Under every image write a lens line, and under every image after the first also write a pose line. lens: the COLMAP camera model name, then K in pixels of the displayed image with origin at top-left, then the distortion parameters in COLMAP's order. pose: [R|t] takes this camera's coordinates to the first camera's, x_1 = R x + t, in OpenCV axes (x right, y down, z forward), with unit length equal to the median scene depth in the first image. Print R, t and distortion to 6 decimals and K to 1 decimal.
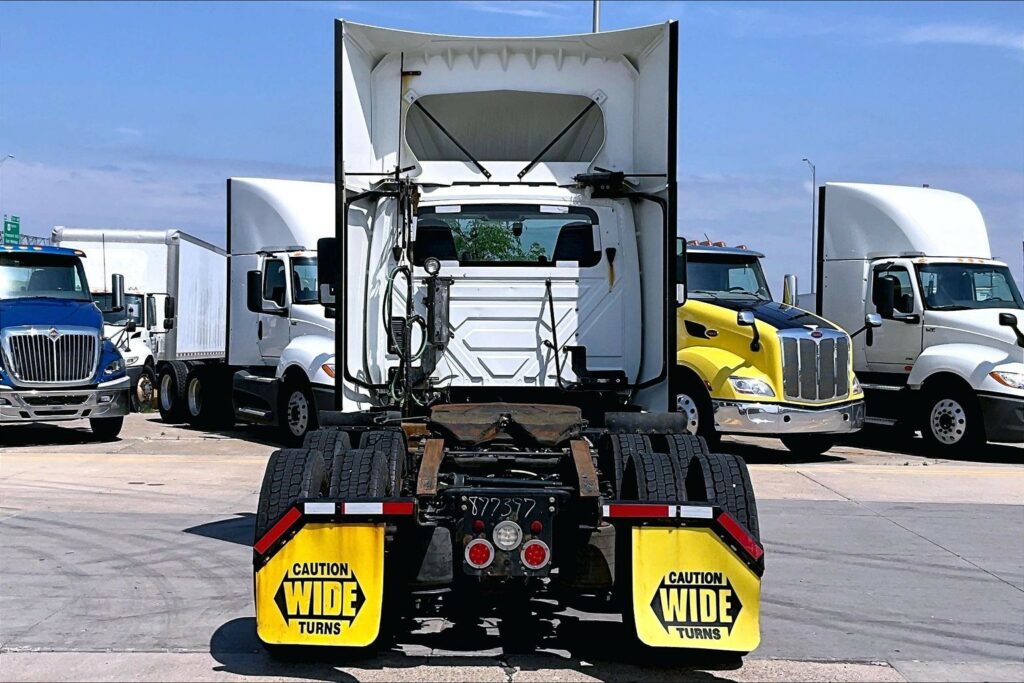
lens RADIAL K [[1393.7, 0, 512.5], [0, 1393.7, 336.9], [0, 0, 1]] dist [0.021323, 0.000000]
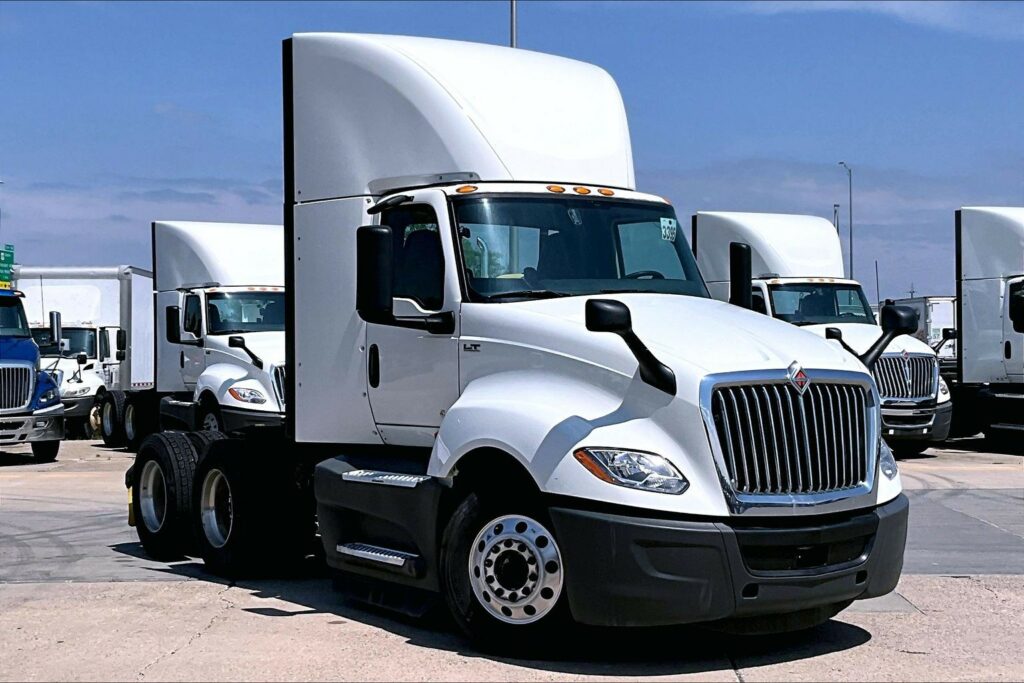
lens RADIAL K [[1491.6, 0, 511.8], [0, 1491.6, 346.7], [0, 0, 1]] dist [0.011407, 0.000000]
pose [[0.999530, -0.024902, -0.017887, 0.104445], [0.024742, 0.999652, -0.009139, 0.002450], [0.018108, 0.008692, 0.999798, -0.181738]]
